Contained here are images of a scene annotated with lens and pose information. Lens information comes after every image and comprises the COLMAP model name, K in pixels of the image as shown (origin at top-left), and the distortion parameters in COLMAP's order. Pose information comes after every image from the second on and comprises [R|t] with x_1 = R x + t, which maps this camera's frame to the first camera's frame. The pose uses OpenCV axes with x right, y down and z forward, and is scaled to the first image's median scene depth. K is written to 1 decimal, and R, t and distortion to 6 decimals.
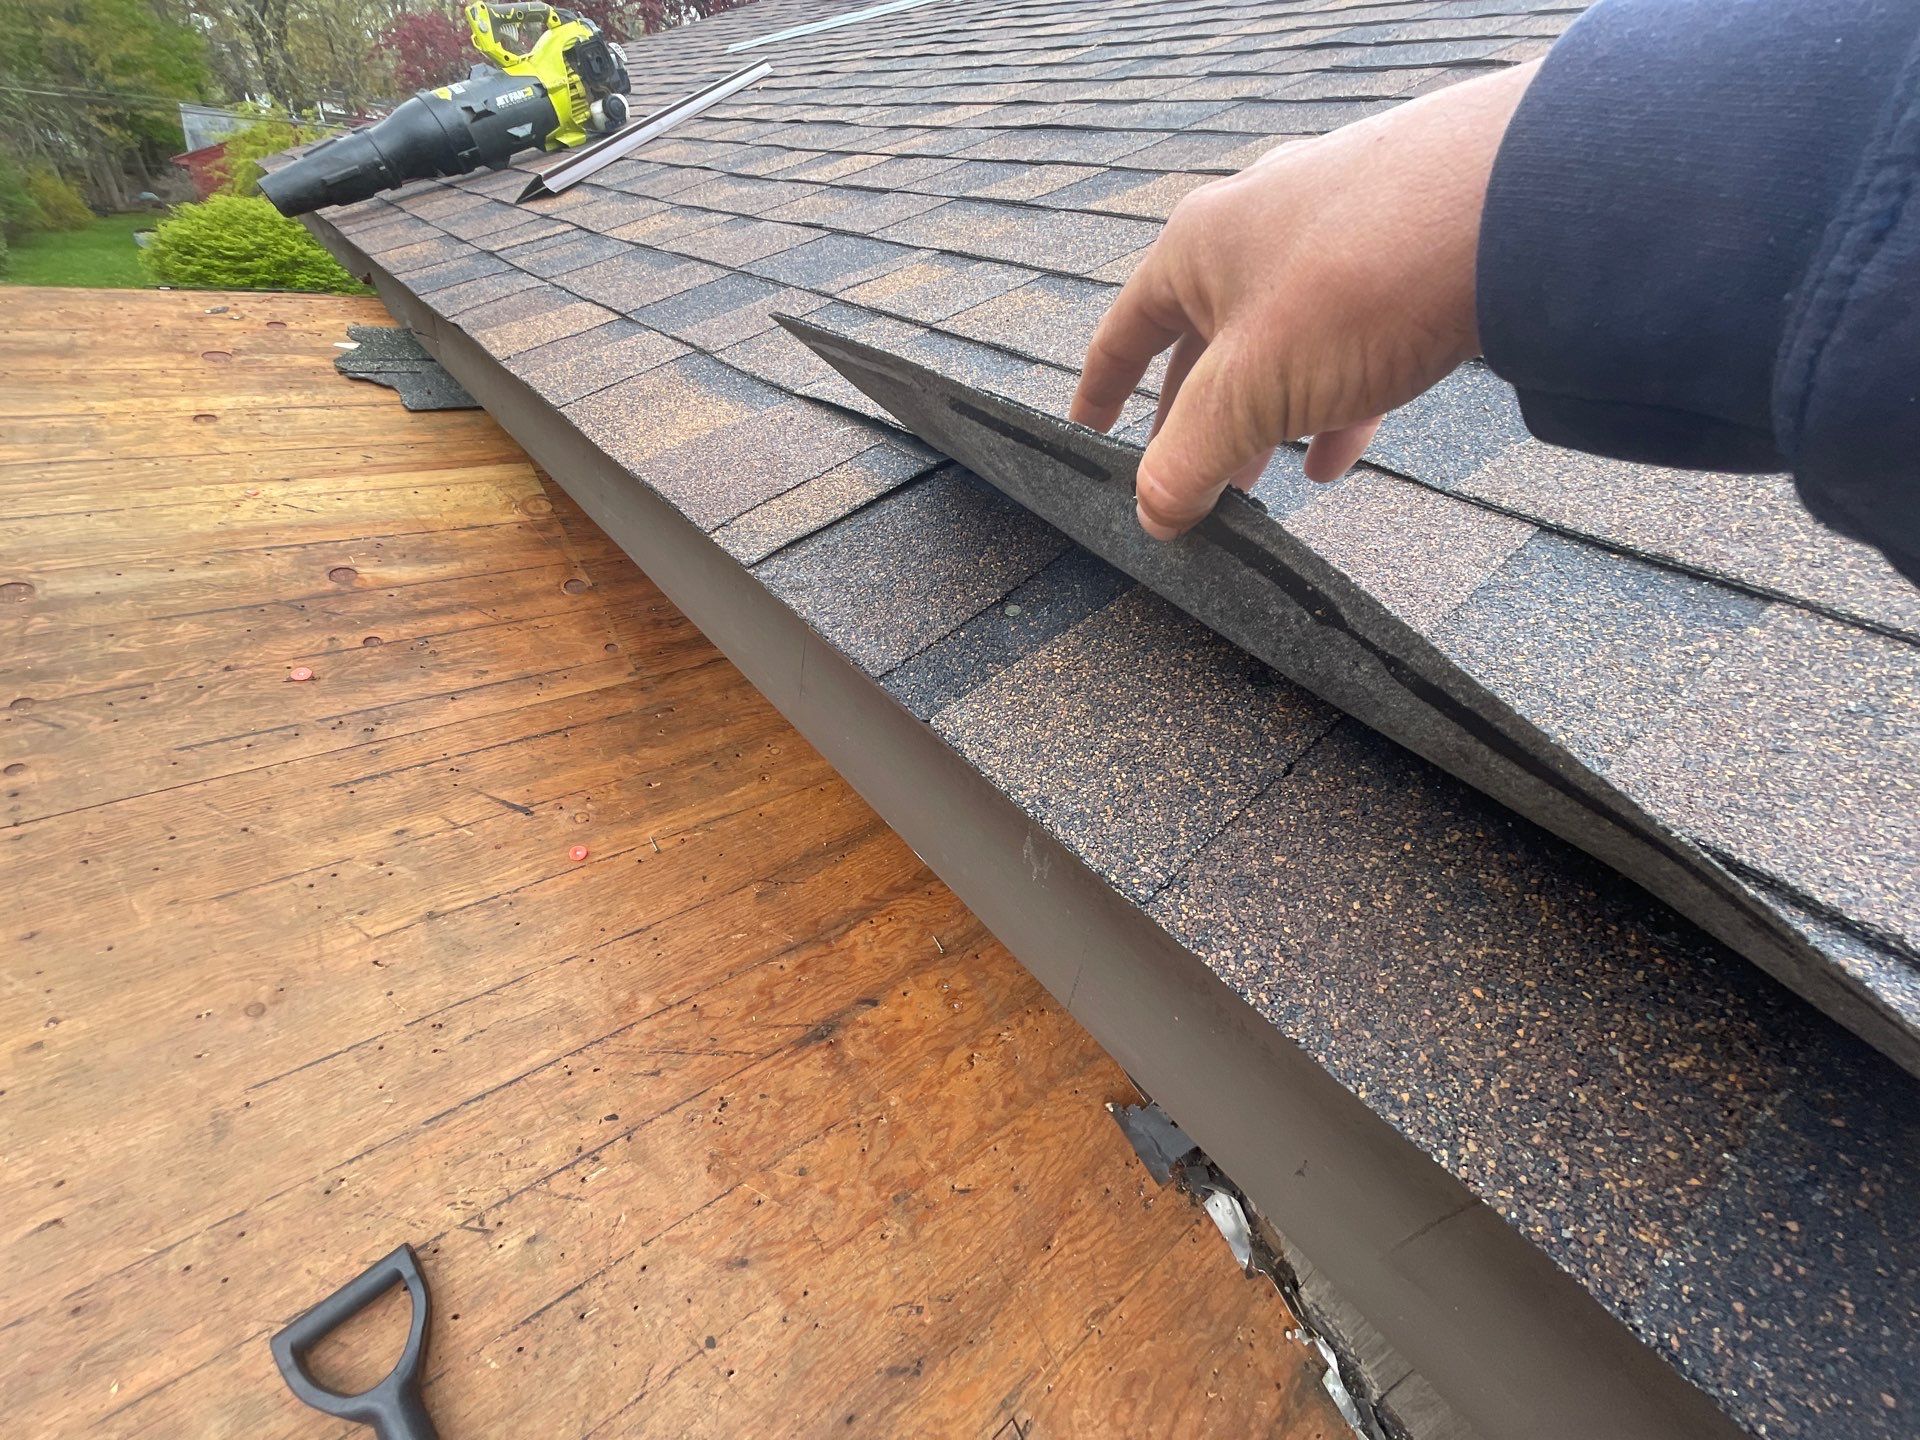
lens RADIAL K [[762.5, 0, 956.2], [0, 762.5, 721.4], [0, 0, 1]] dist [-0.004955, 0.000348]
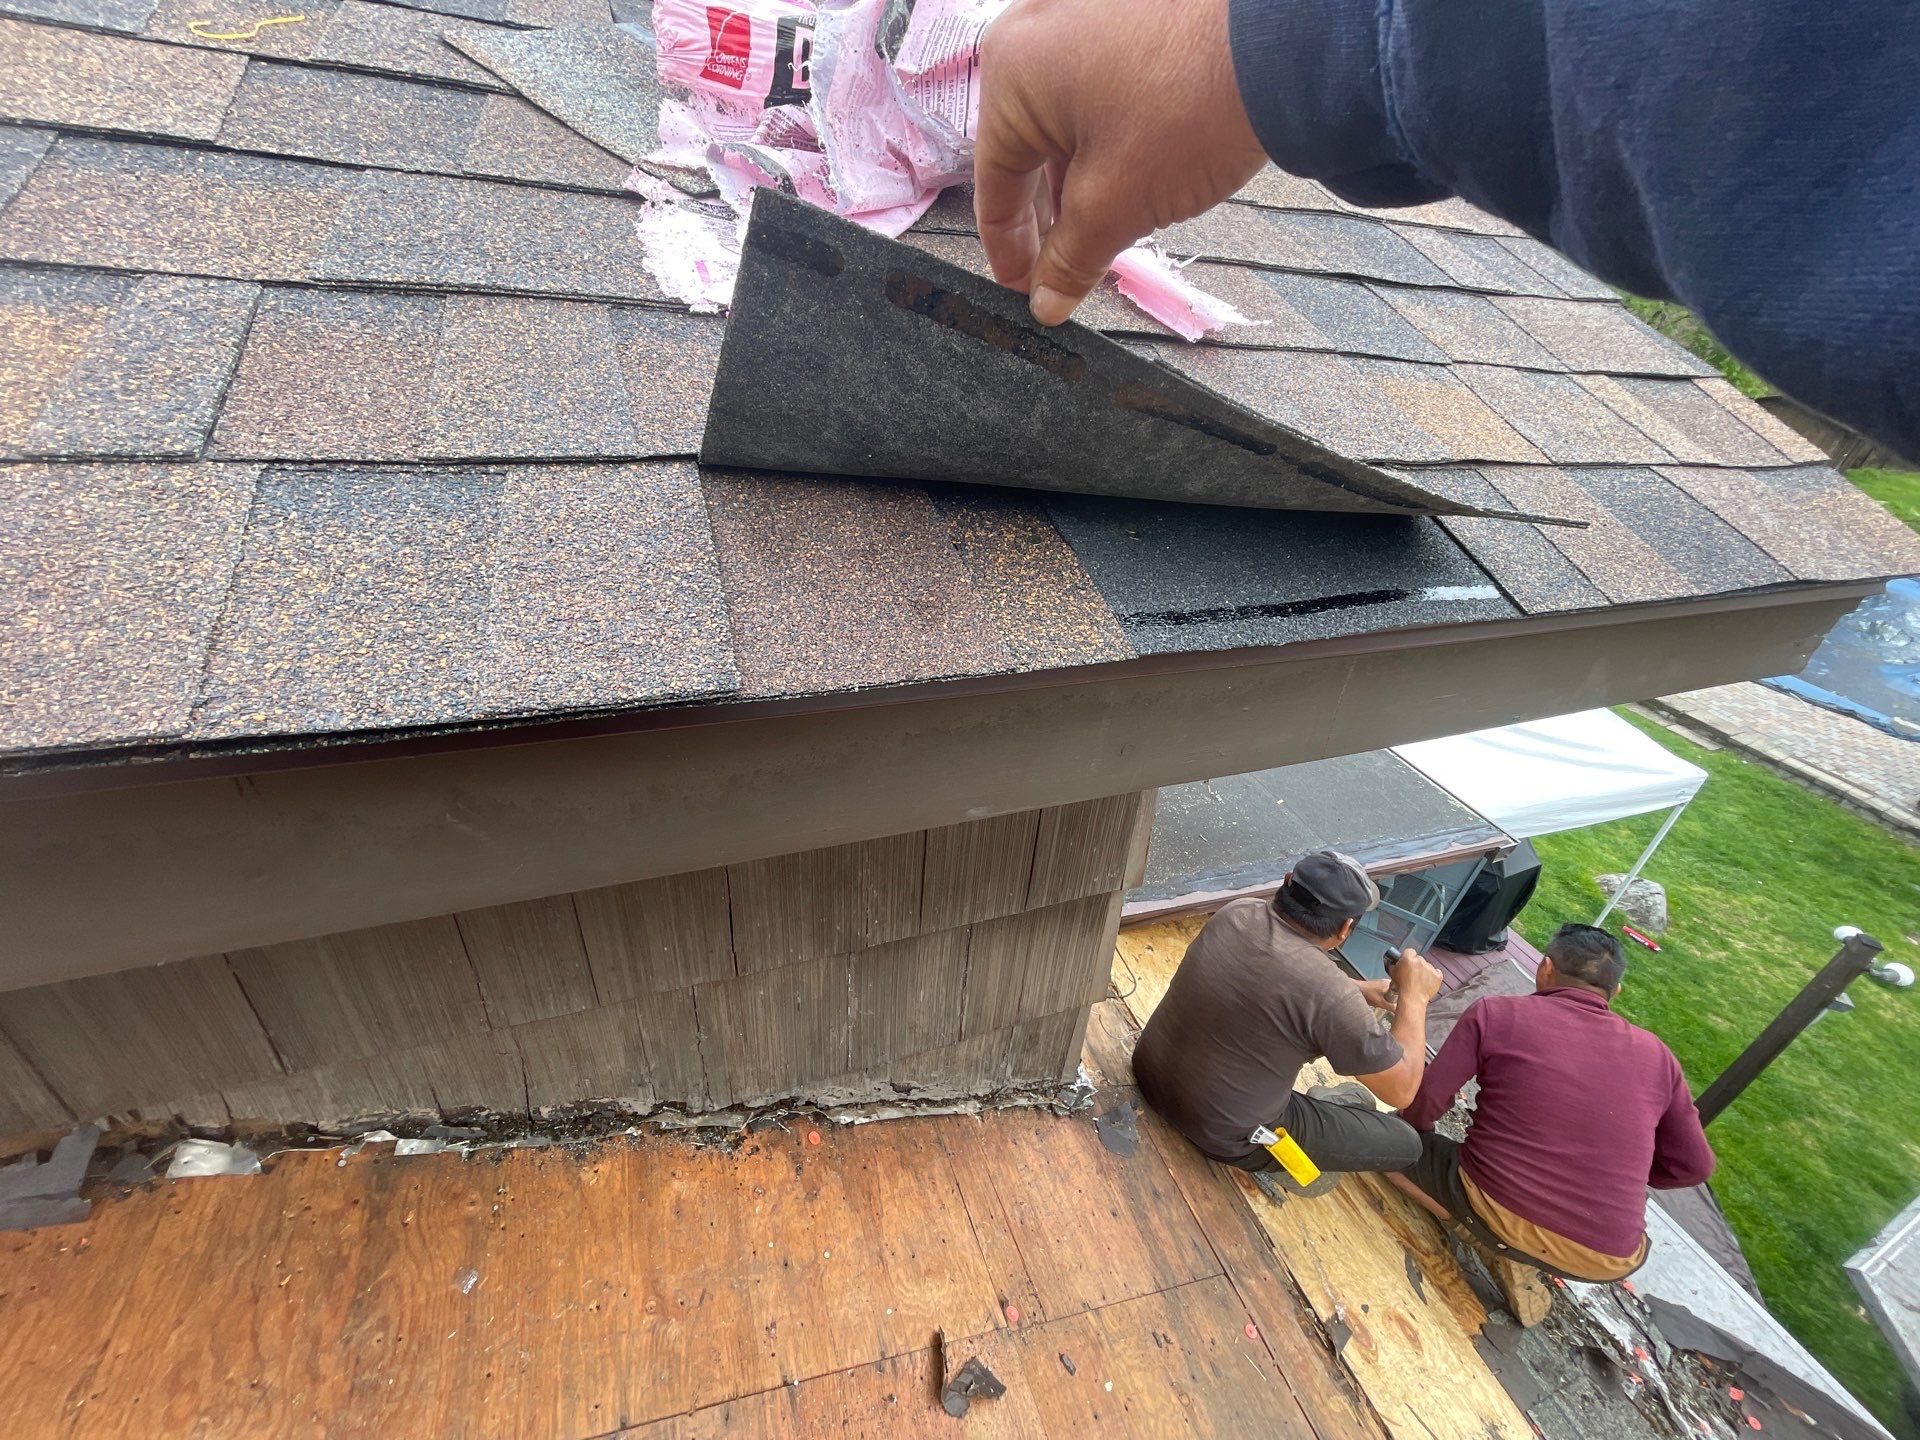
lens RADIAL K [[762.5, 0, 951.0], [0, 762.5, 727.1], [0, 0, 1]] dist [-0.004955, 0.000348]
pose [[0.303081, -0.594127, 0.745087, 0.224792], [0.474057, 0.772255, 0.422958, 0.256325], [-0.826688, 0.225023, 0.515706, -0.273695]]
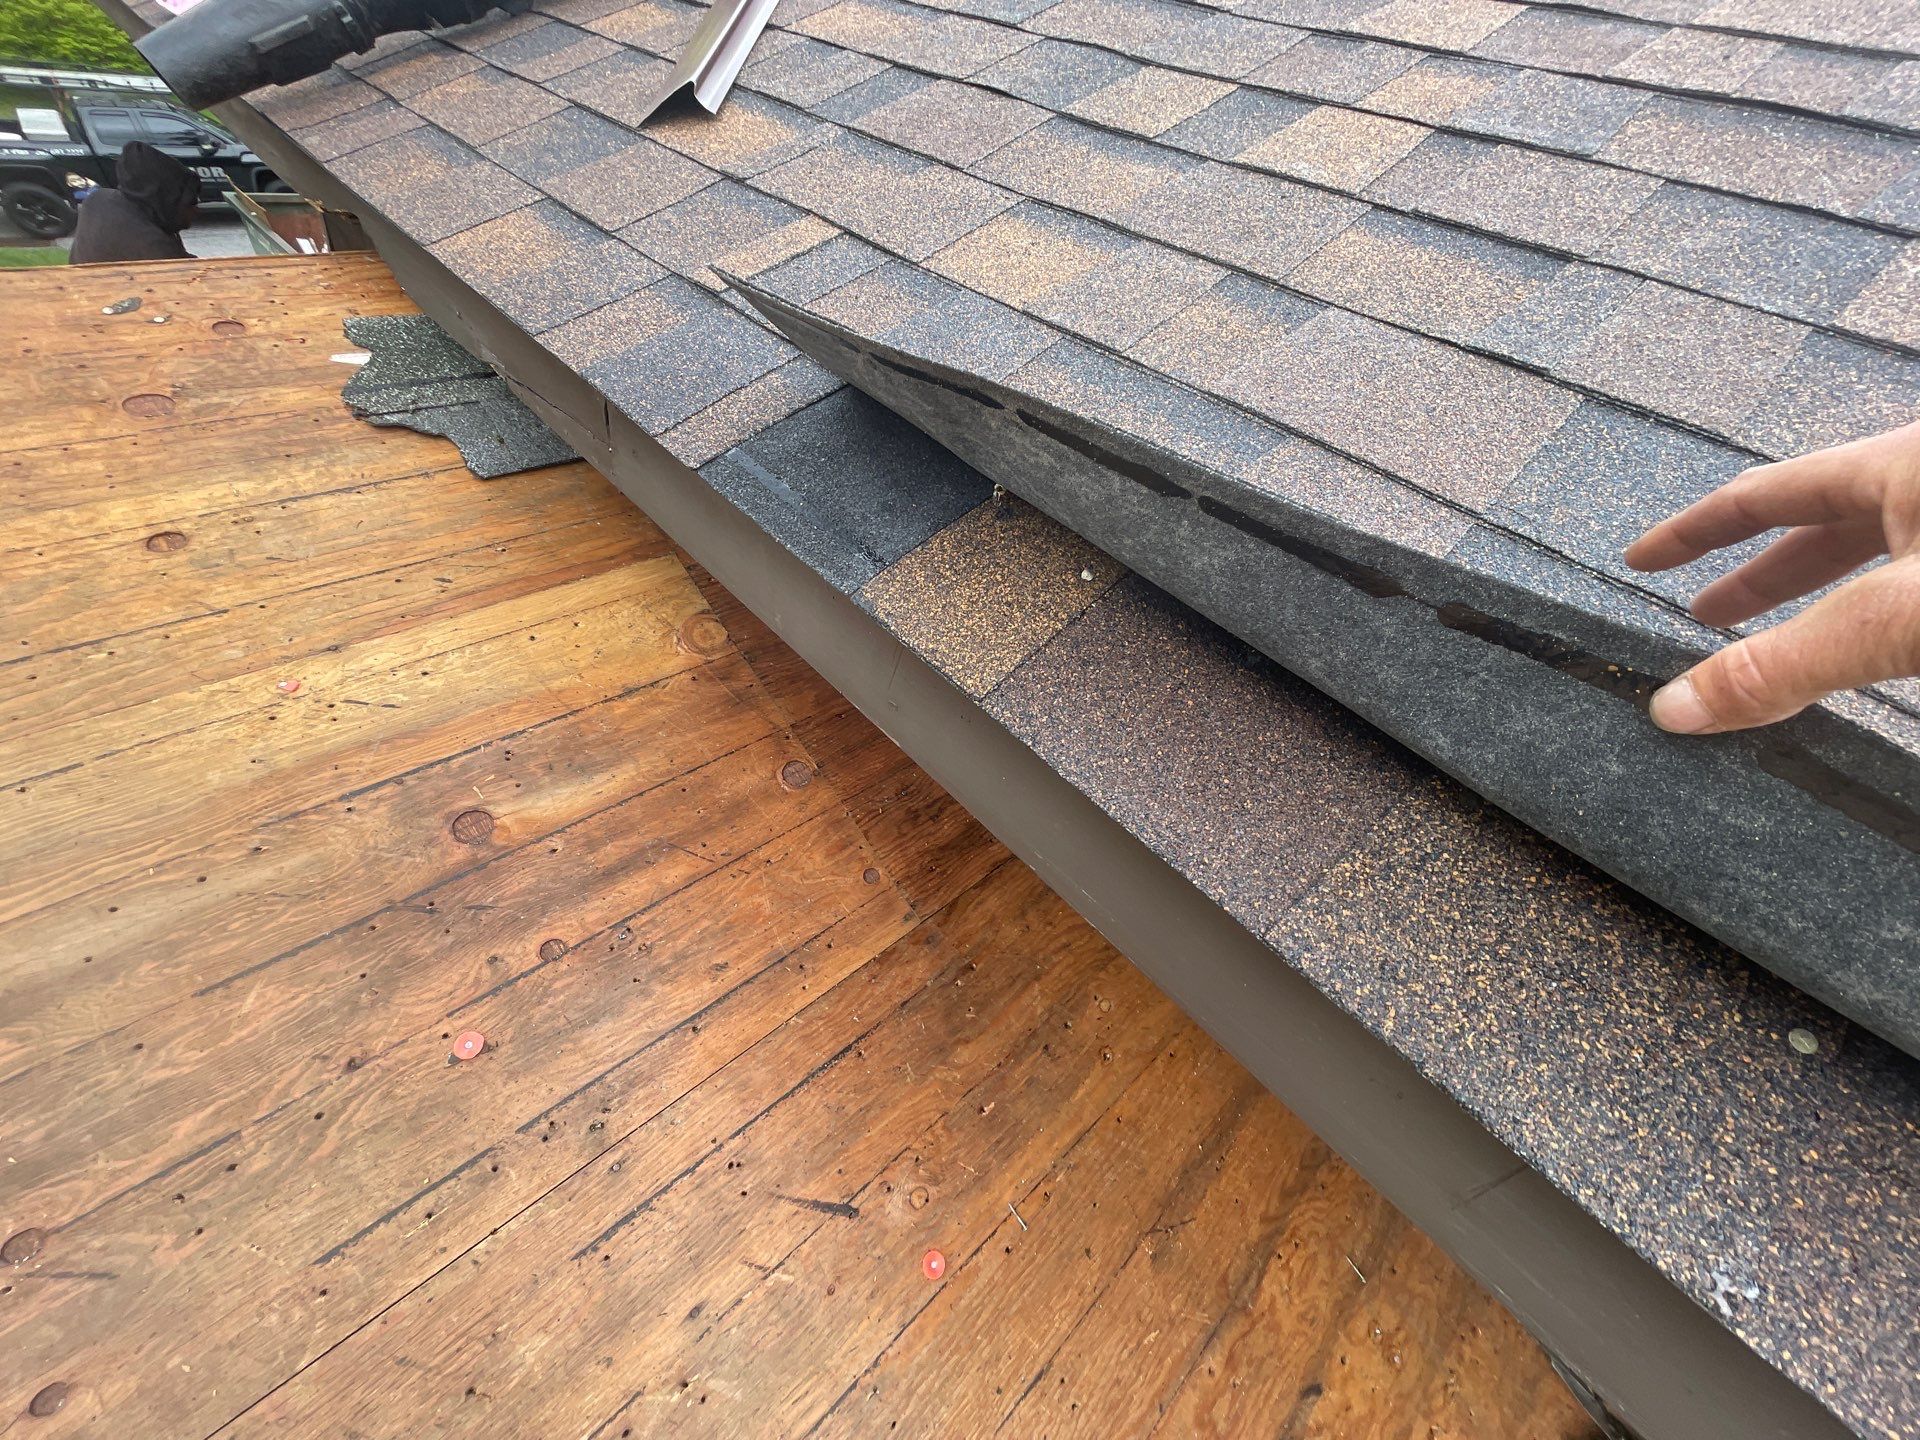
lens RADIAL K [[762.5, 0, 946.2], [0, 762.5, 714.7], [0, 0, 1]] dist [-0.004955, 0.000348]
pose [[0.996335, -0.028394, 0.080684, -0.459314], [0.013444, 0.983553, 0.180119, -0.383132], [-0.084471, -0.178374, 0.980330, 0.363497]]
